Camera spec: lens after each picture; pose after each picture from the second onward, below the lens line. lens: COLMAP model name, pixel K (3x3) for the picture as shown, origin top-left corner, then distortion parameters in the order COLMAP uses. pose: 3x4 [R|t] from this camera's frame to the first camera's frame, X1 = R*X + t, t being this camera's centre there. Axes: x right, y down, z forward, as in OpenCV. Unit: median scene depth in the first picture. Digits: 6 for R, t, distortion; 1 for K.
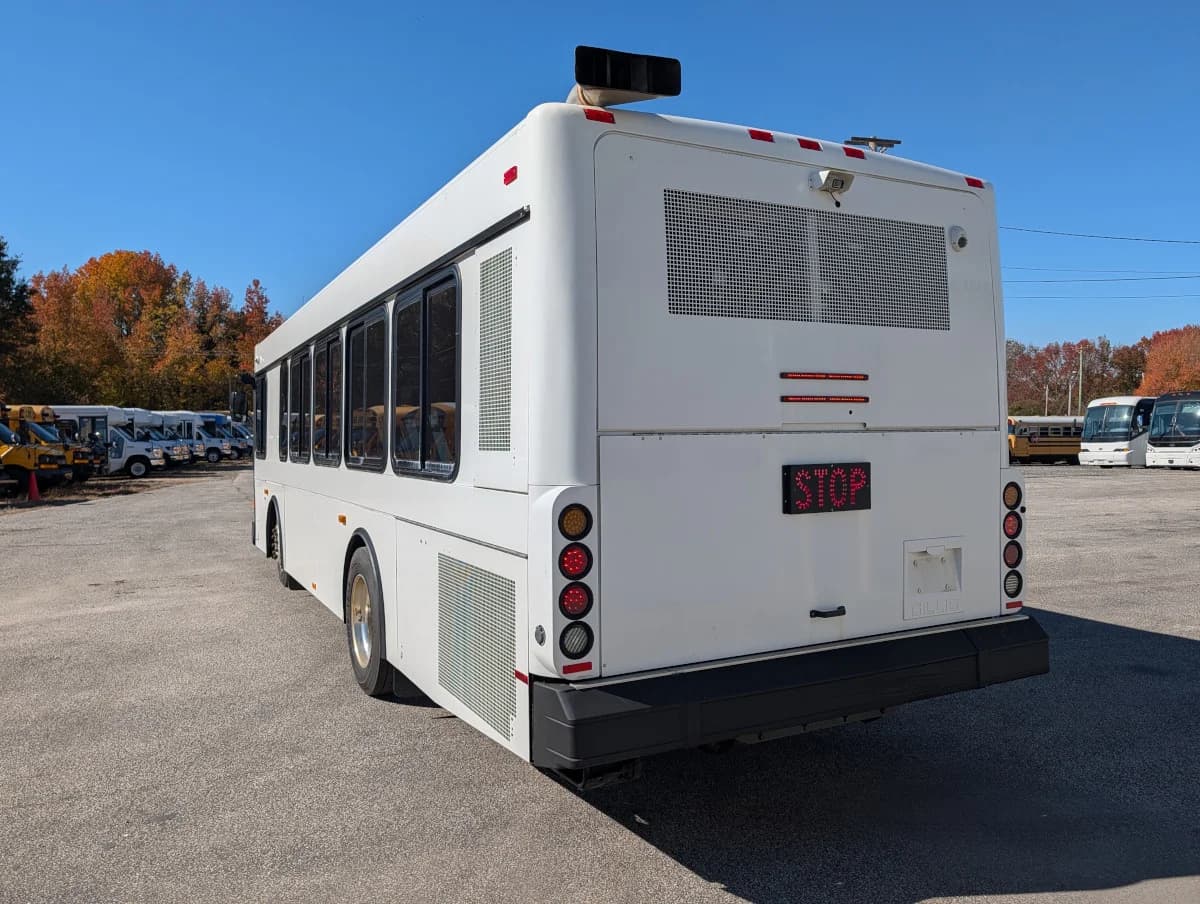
lens RADIAL K [[860.4, 0, 589.7], [0, 860.4, 457.6], [0, 0, 1]] dist [0.030647, -0.011411]
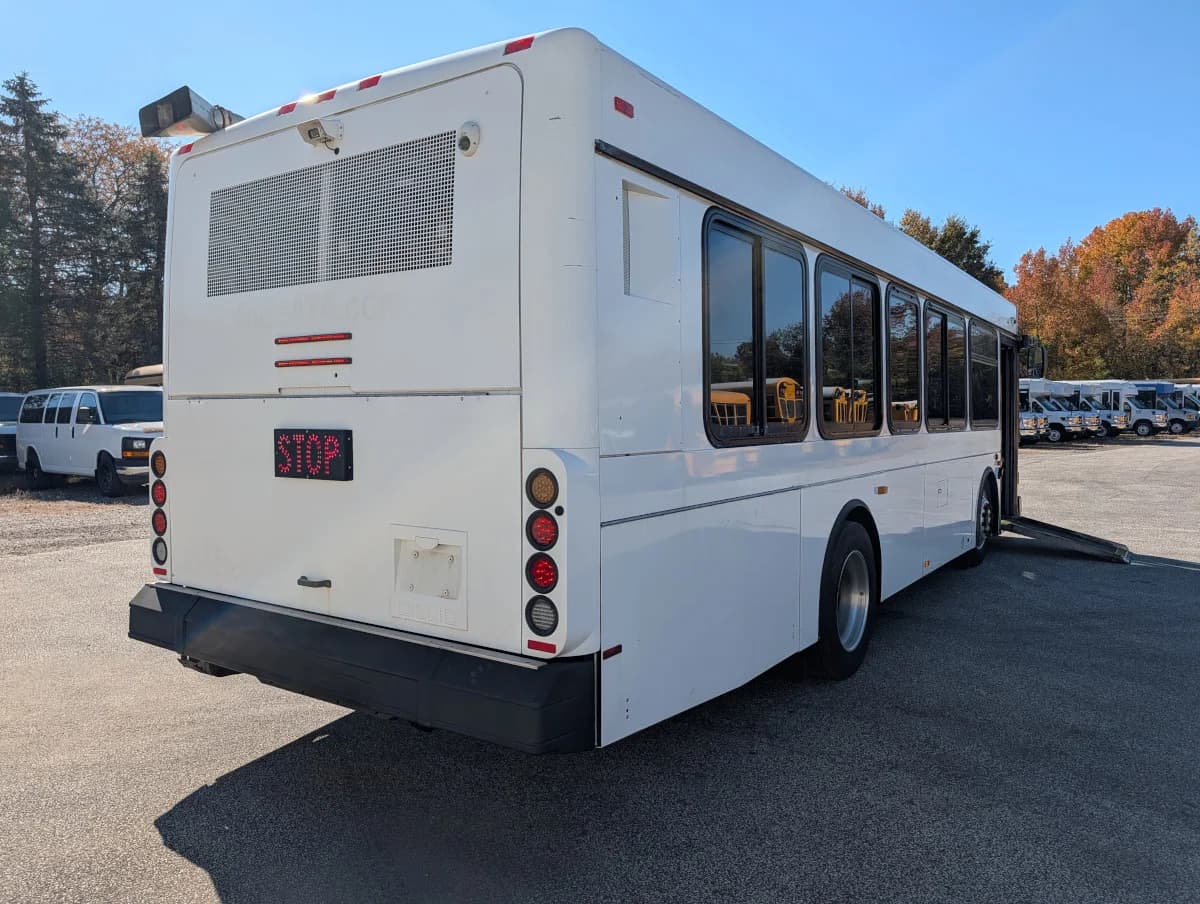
lens RADIAL K [[860.4, 0, 591.1], [0, 860.4, 452.7], [0, 0, 1]] dist [0.030647, -0.011411]
pose [[0.468074, 0.051771, -0.882172, 0.123680], [-0.027149, 0.998654, 0.044201, -0.001735], [0.883272, 0.003261, 0.468849, 0.079581]]
